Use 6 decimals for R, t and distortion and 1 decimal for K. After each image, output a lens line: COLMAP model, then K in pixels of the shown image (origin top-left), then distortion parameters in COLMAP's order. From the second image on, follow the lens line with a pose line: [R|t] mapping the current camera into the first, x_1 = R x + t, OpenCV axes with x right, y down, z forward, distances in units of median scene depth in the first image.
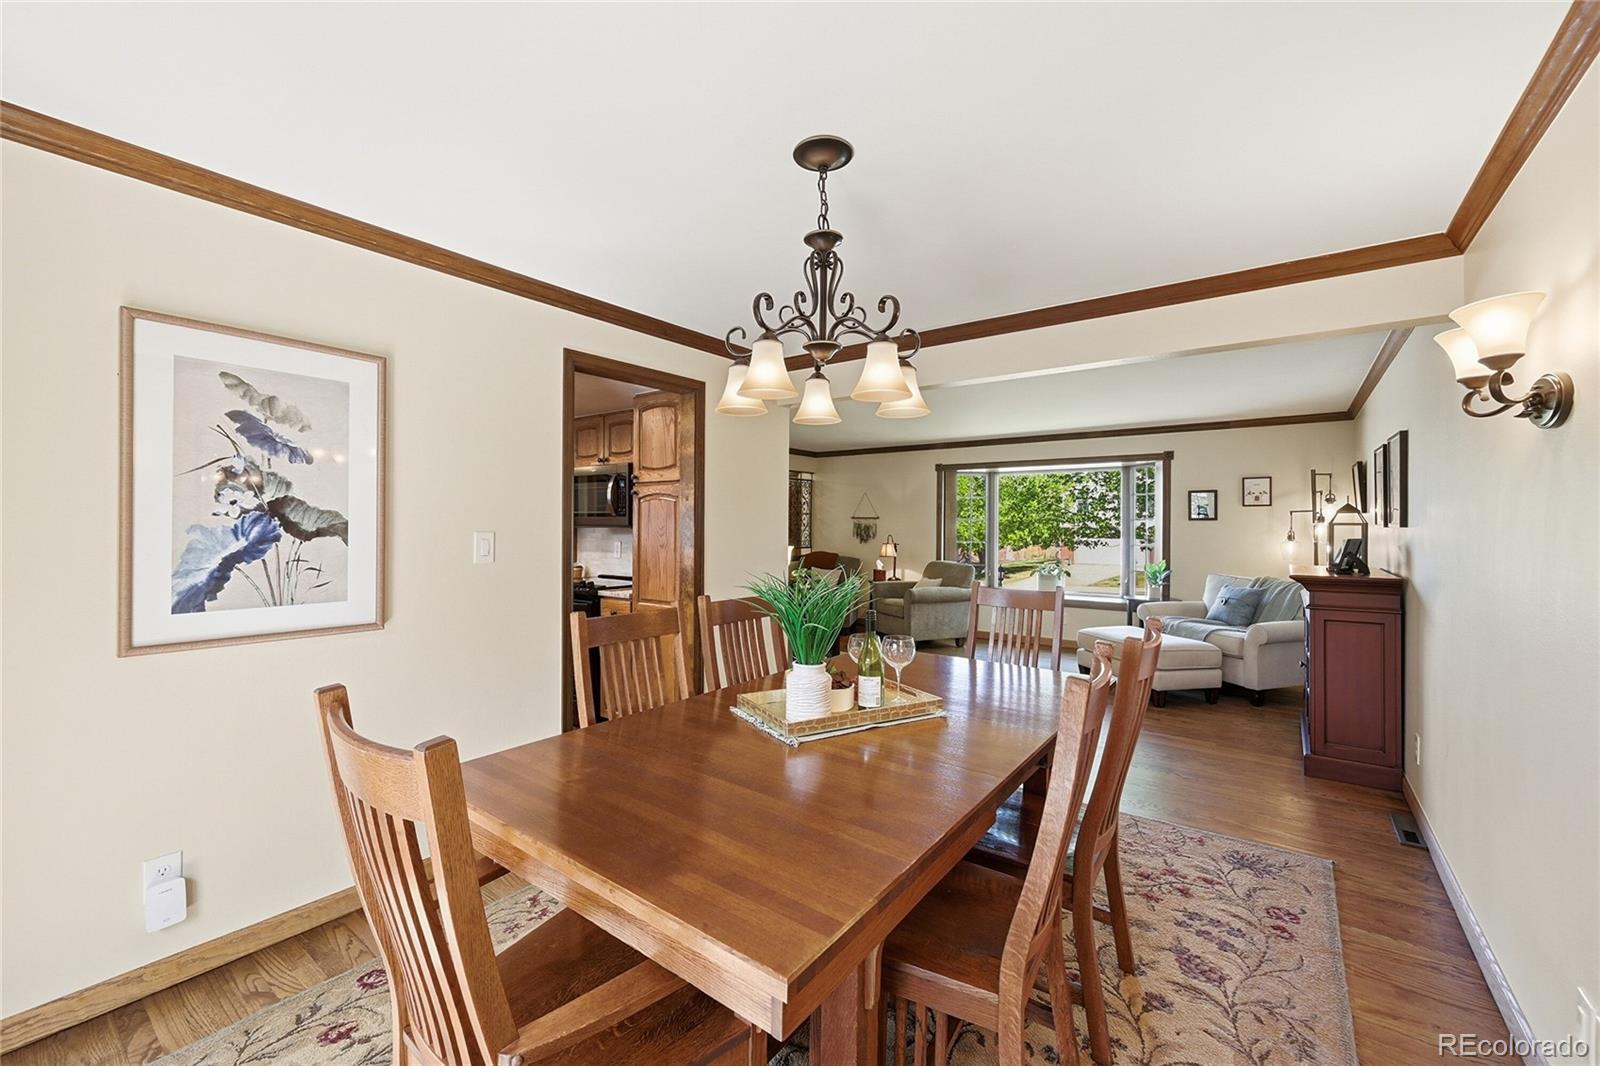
lens RADIAL K [[633.8, 0, 801.2], [0, 633.8, 526.5], [0, 0, 1]] dist [-0.003416, -0.000196]
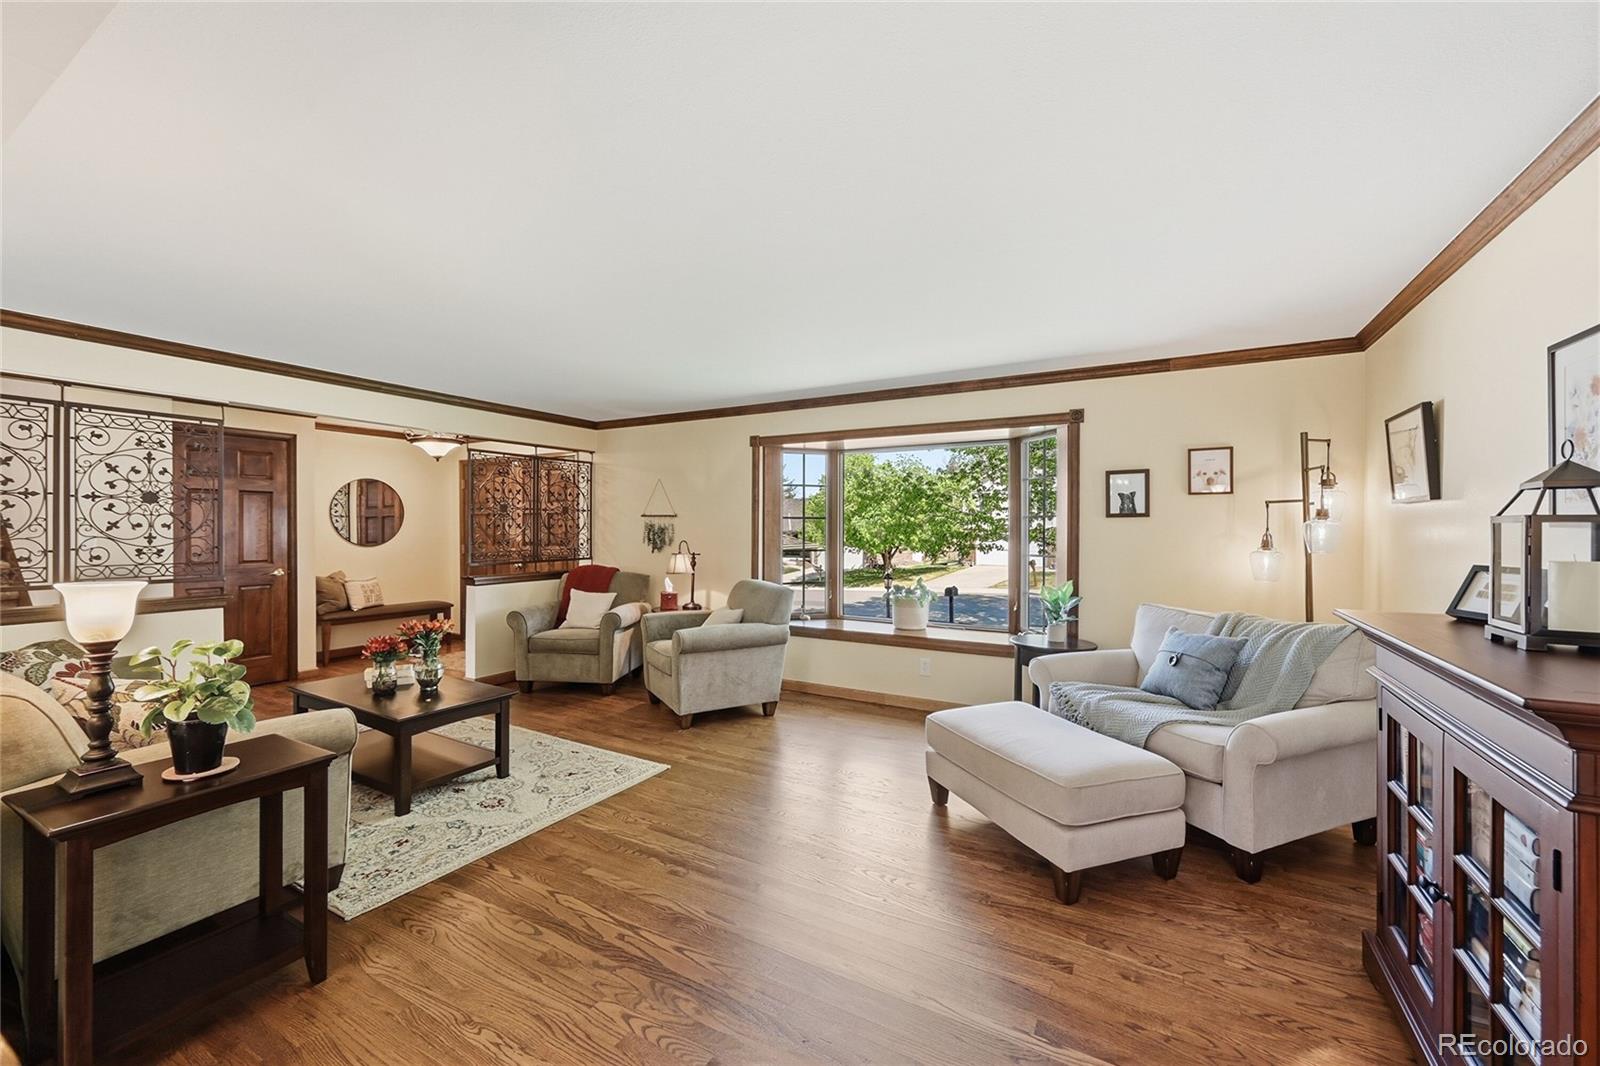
lens RADIAL K [[633.8, 0, 800.0], [0, 633.8, 526.6], [0, 0, 1]] dist [-0.003416, -0.000196]
pose [[0.991535, -0.000931, 0.129839, 0.226044], [0.001475, 0.999991, -0.004092, 0.001588], [-0.129833, 0.004249, 0.991527, 0.412191]]
